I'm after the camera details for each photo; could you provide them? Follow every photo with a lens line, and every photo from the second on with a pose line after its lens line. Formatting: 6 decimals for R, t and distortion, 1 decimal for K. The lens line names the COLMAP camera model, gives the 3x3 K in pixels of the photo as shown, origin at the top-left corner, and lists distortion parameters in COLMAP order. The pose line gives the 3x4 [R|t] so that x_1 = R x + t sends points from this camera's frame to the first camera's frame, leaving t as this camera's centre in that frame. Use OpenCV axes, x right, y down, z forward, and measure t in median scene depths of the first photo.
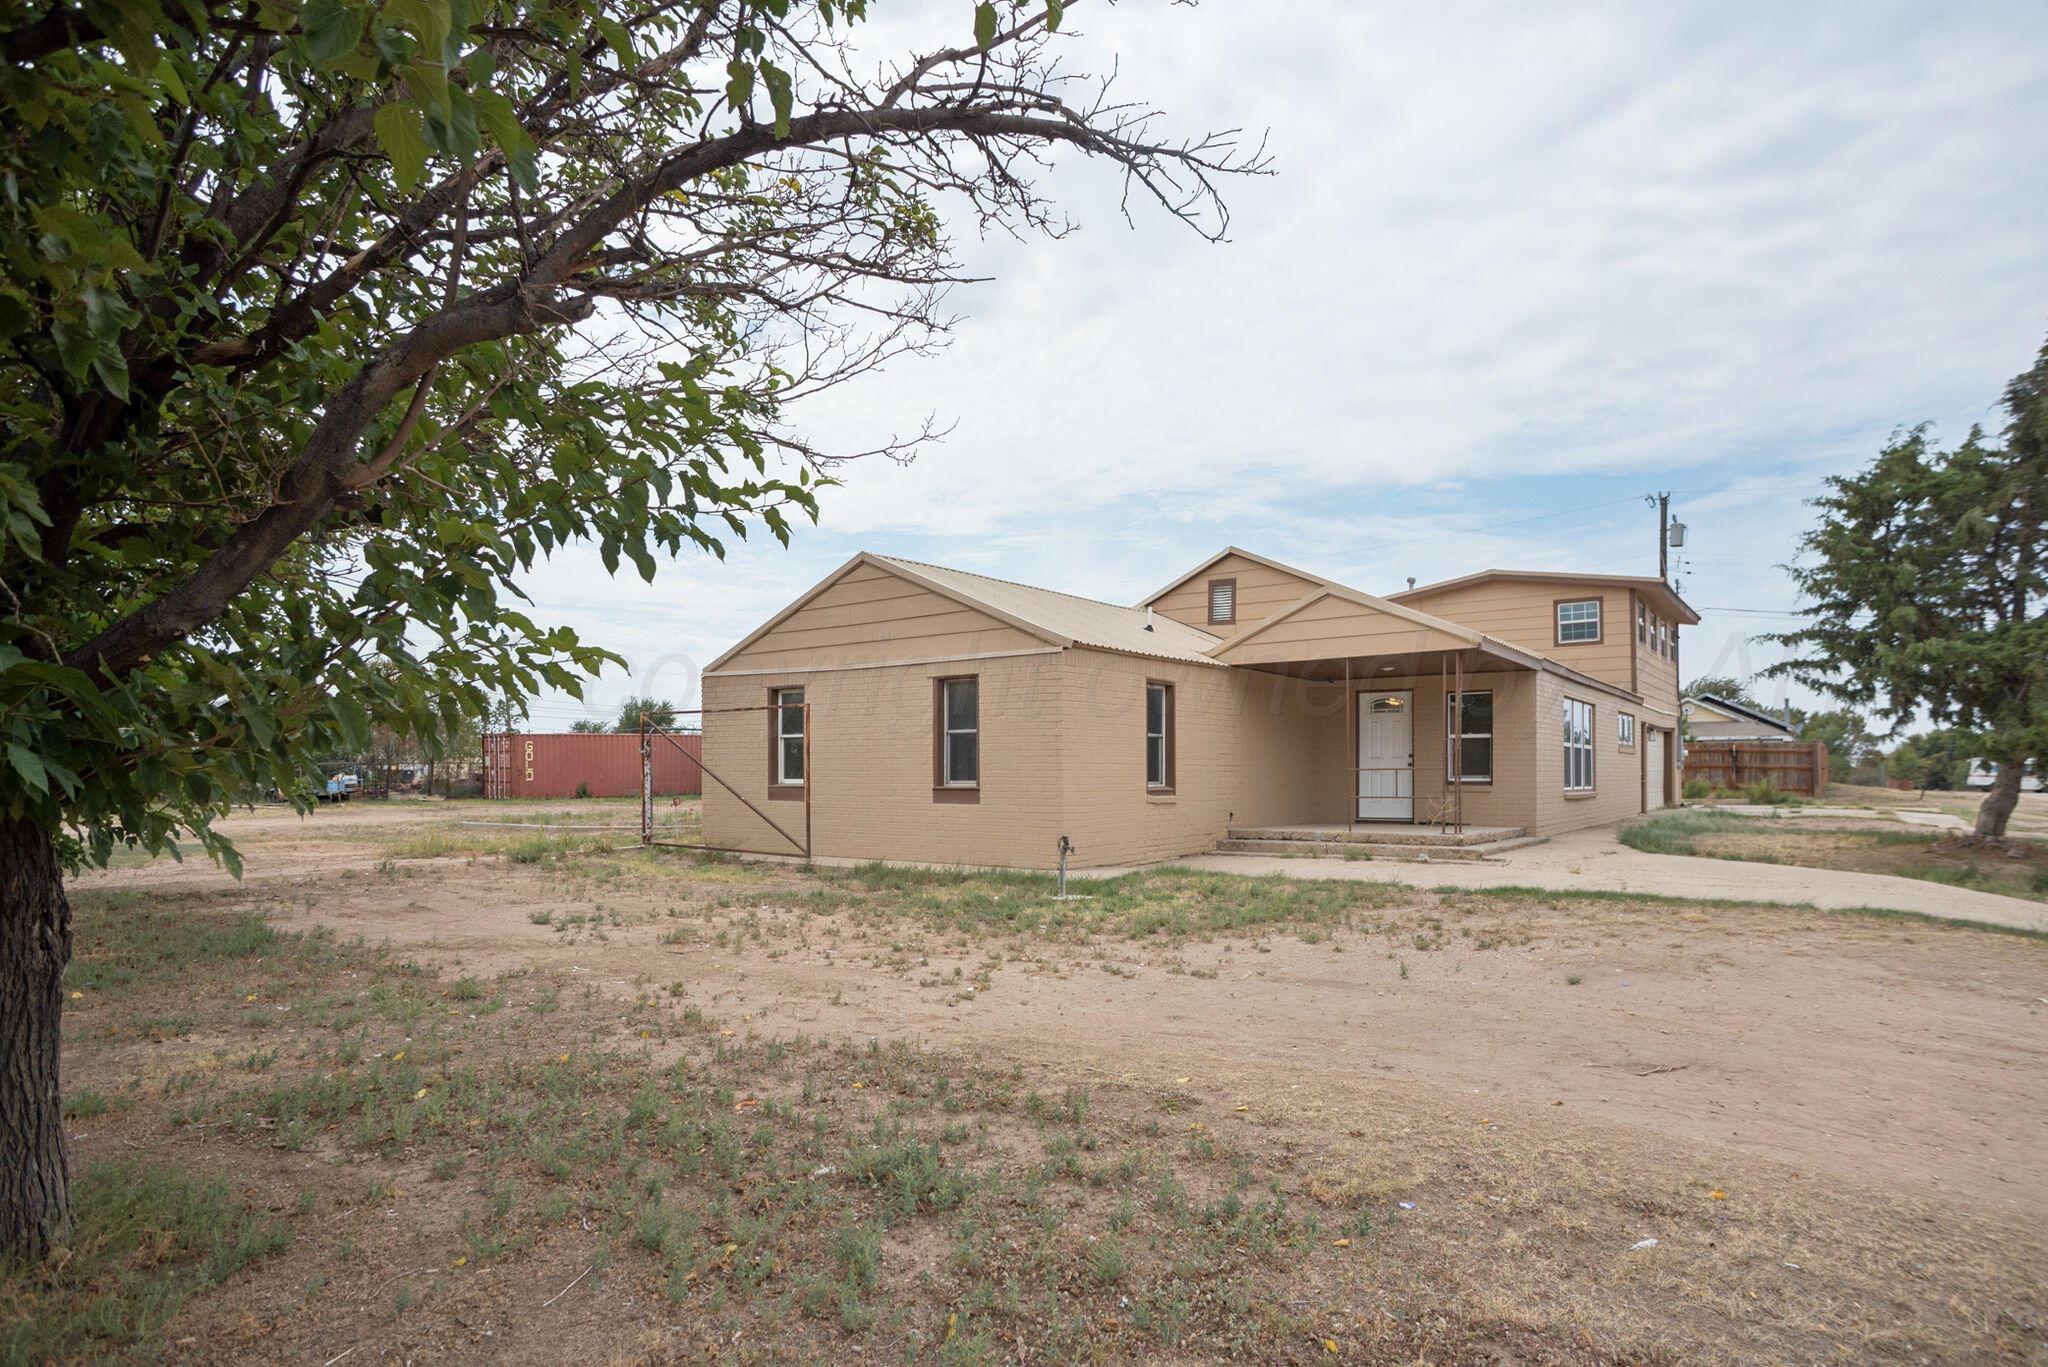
lens RADIAL K [[1157.3, 0, 1026.5], [0, 1157.3, 705.5], [0, 0, 1]] dist [-0.116516, 0.063860]
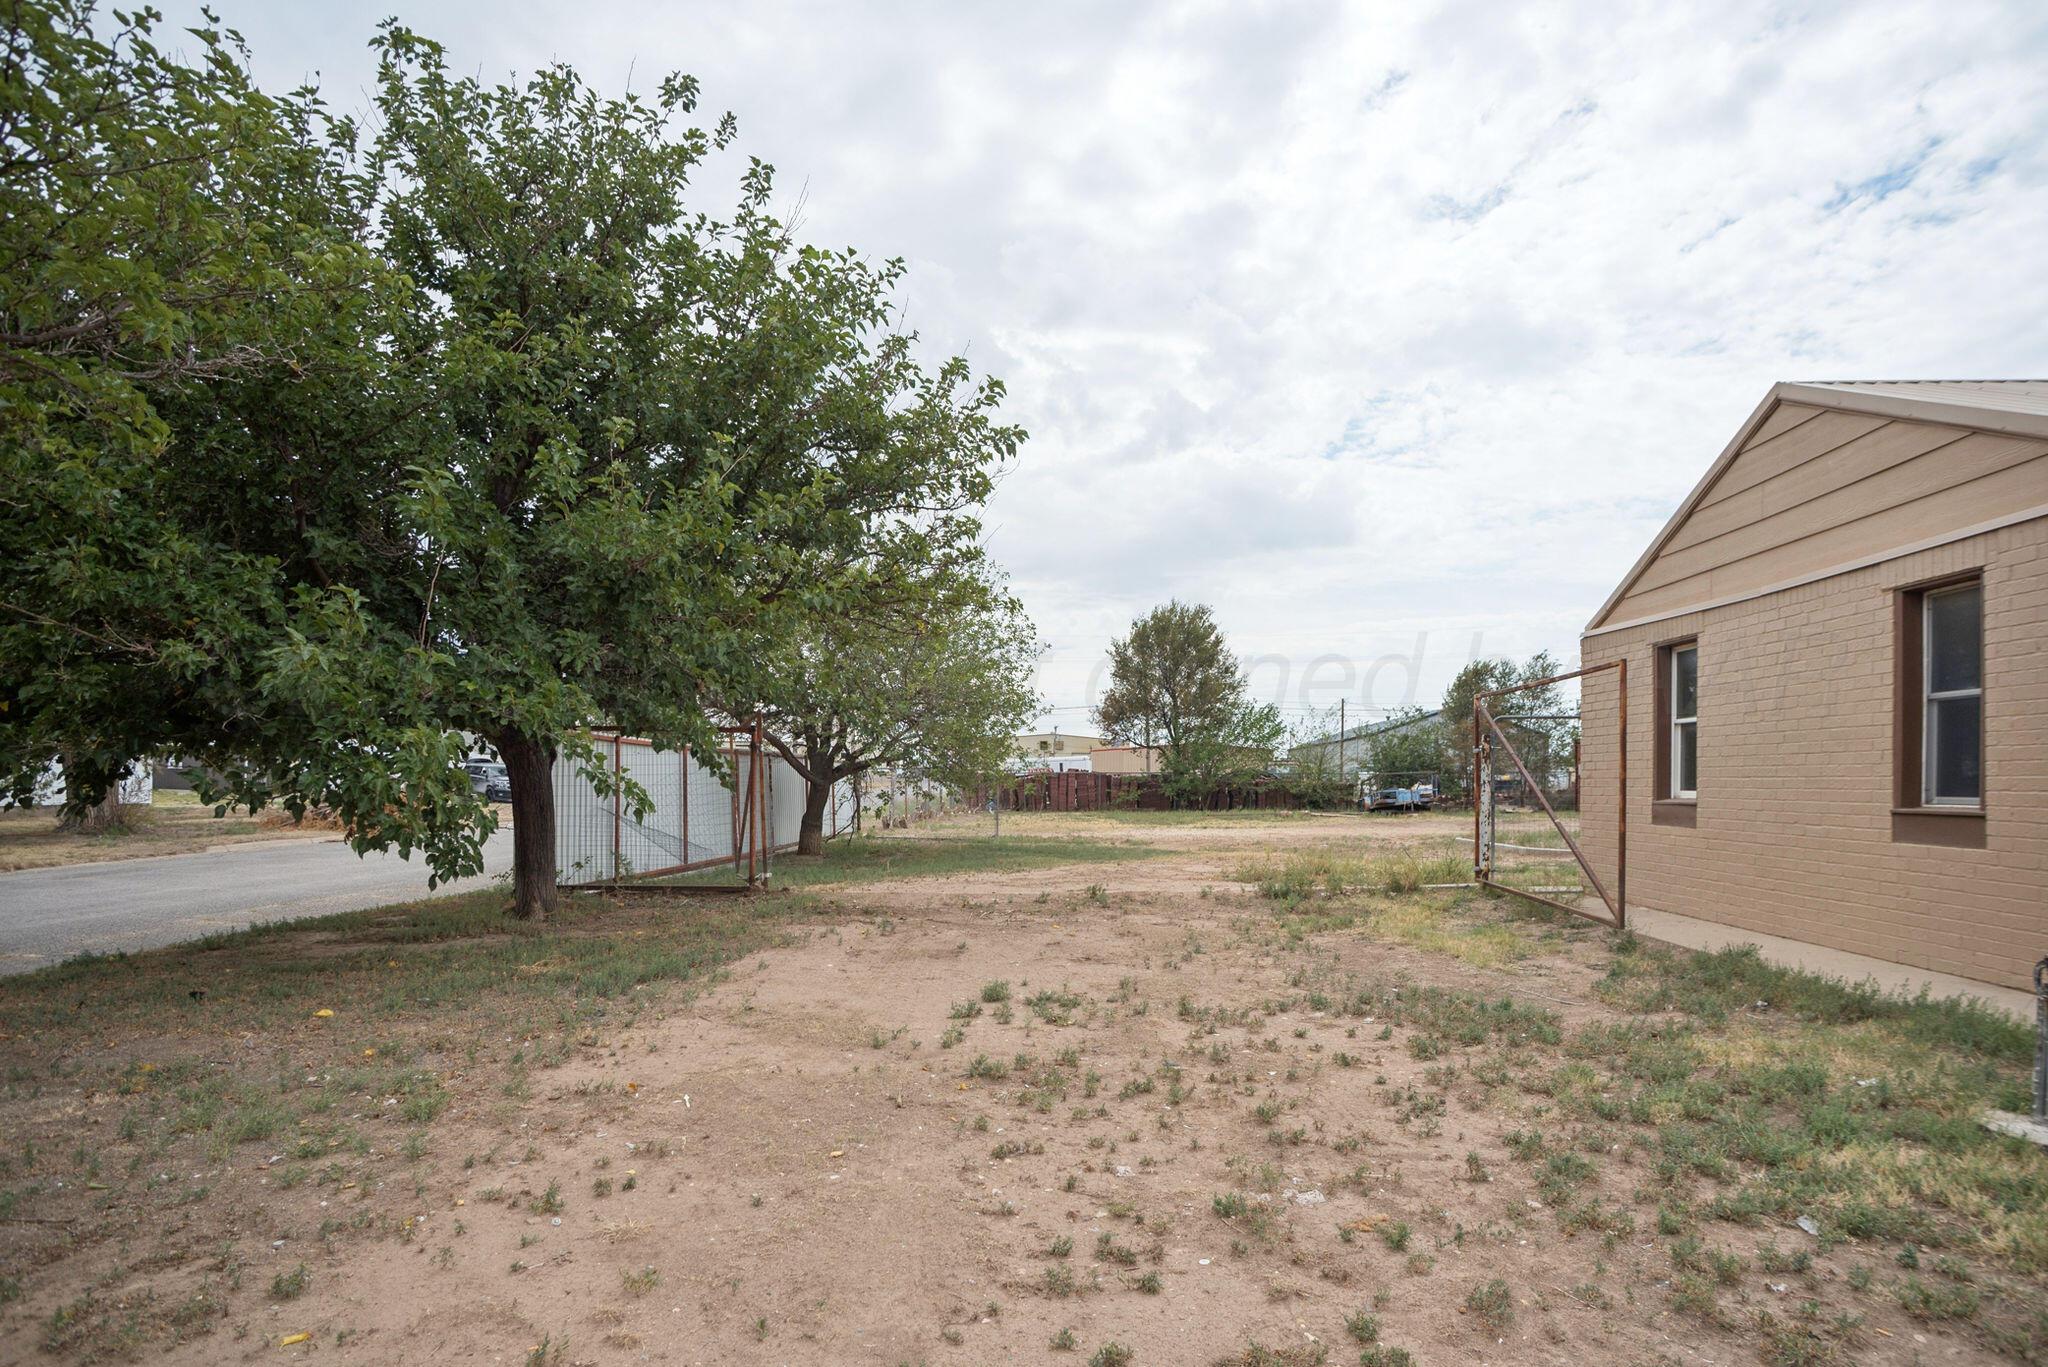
lens RADIAL K [[1165.2, 0, 1023.5], [0, 1165.2, 773.1], [0, 0, 1]] dist [-0.117745, 0.041077]
pose [[0.545405, -0.000790, -0.838173, 0.110064], [0.043320, 0.998690, 0.027247, 0.025750], [0.837053, -0.051171, 0.544724, 0.425918]]
